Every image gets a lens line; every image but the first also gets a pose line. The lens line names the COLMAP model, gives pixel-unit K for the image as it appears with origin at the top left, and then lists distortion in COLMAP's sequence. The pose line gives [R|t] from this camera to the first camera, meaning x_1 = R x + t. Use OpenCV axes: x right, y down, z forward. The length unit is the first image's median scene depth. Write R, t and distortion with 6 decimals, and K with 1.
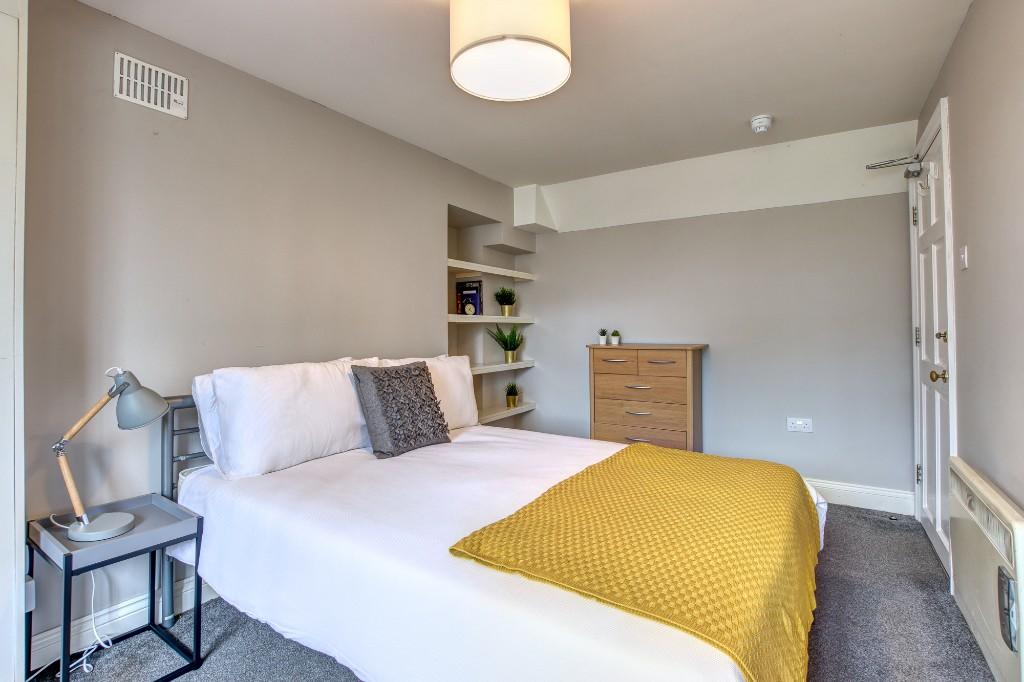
lens RADIAL K [[492.8, 0, 510.9], [0, 492.8, 323.9], [0, 0, 1]] dist [-0.001381, 0.000054]
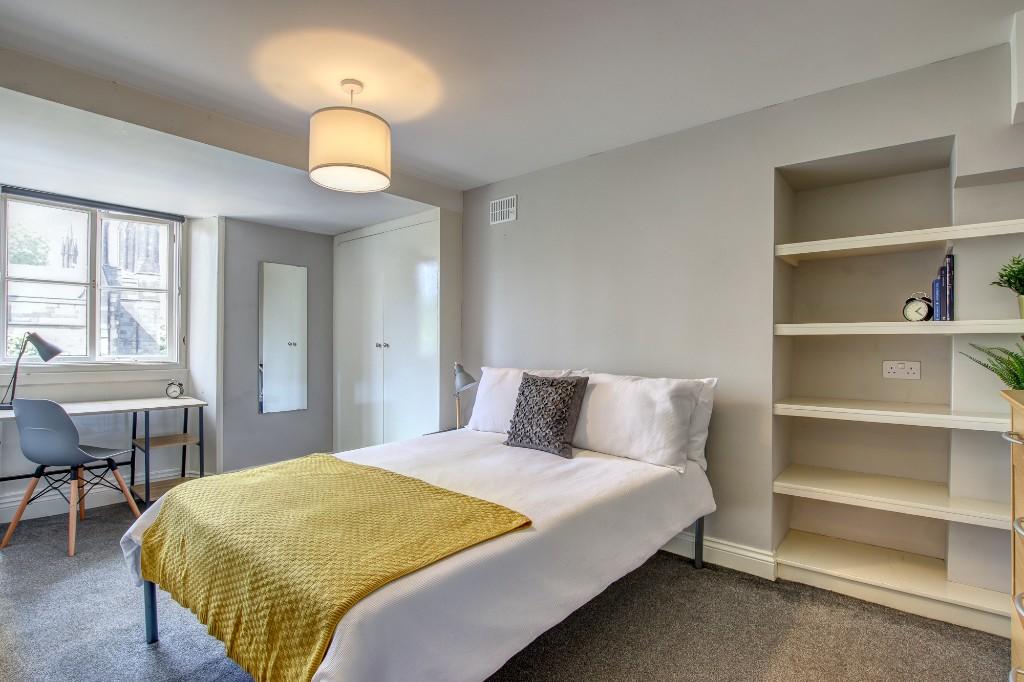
lens RADIAL K [[493.6, 0, 518.1], [0, 493.6, 344.3], [0, 0, 1]] dist [-0.021293, 0.000660]
pose [[-0.110834, 0.006987, -0.993814, 0.609565], [0.010138, 0.999931, 0.005900, 0.002709], [0.993787, -0.009421, -0.110897, 0.703485]]
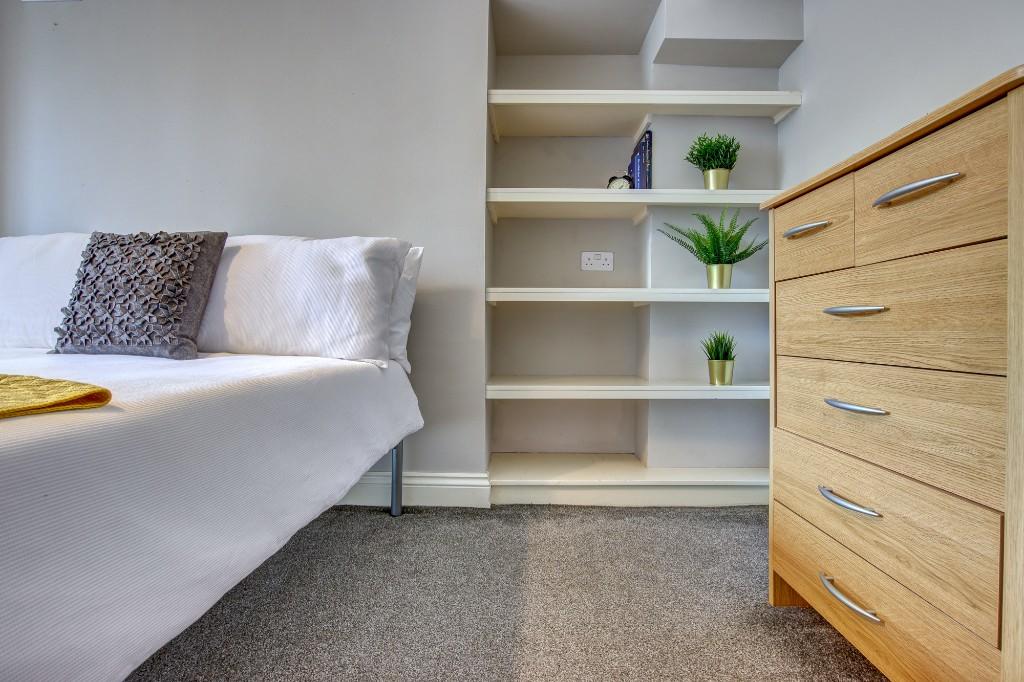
lens RADIAL K [[543.4, 0, 512.0], [0, 543.4, 341.0], [0, 0, 1]] dist [-0.028294, 0.000637]
pose [[0.526938, 0.026807, -0.849481, 0.412096], [-0.000585, 0.999514, 0.031178, 0.137037], [0.849903, -0.015932, 0.526698, 0.687515]]
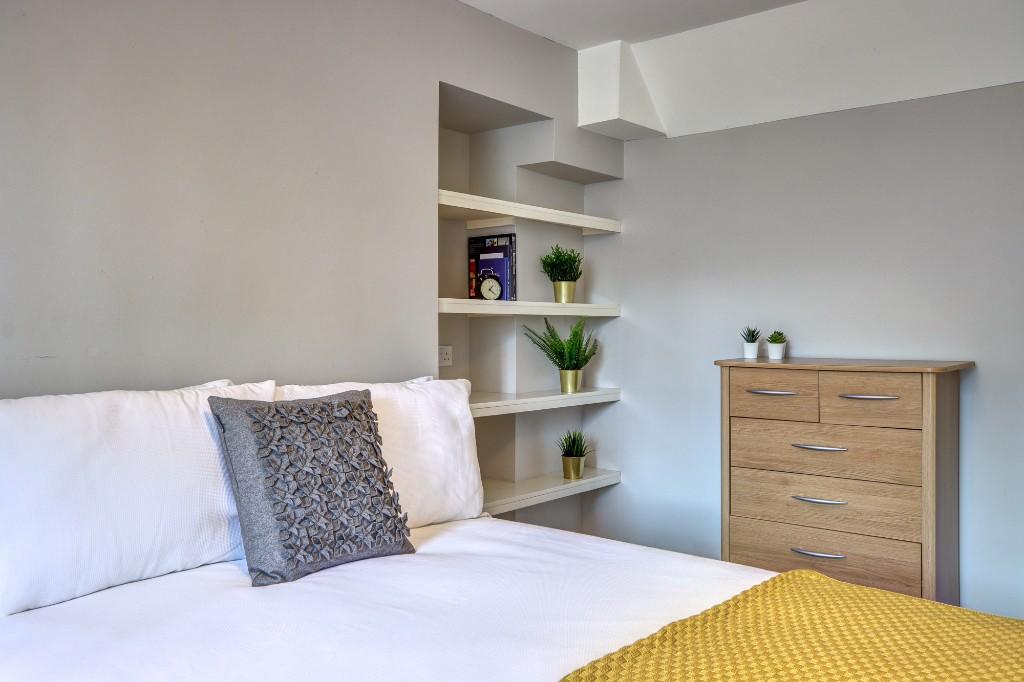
lens RADIAL K [[893.3, 0, 512.0], [0, 893.3, 341.0], [0, 0, 1]] dist [0.034432, 0.000224]
pose [[0.993431, 0.007514, -0.114185, 0.054597], [-0.004691, 0.999677, 0.024967, 0.001671], [0.114335, -0.024268, 0.993146, 0.079282]]
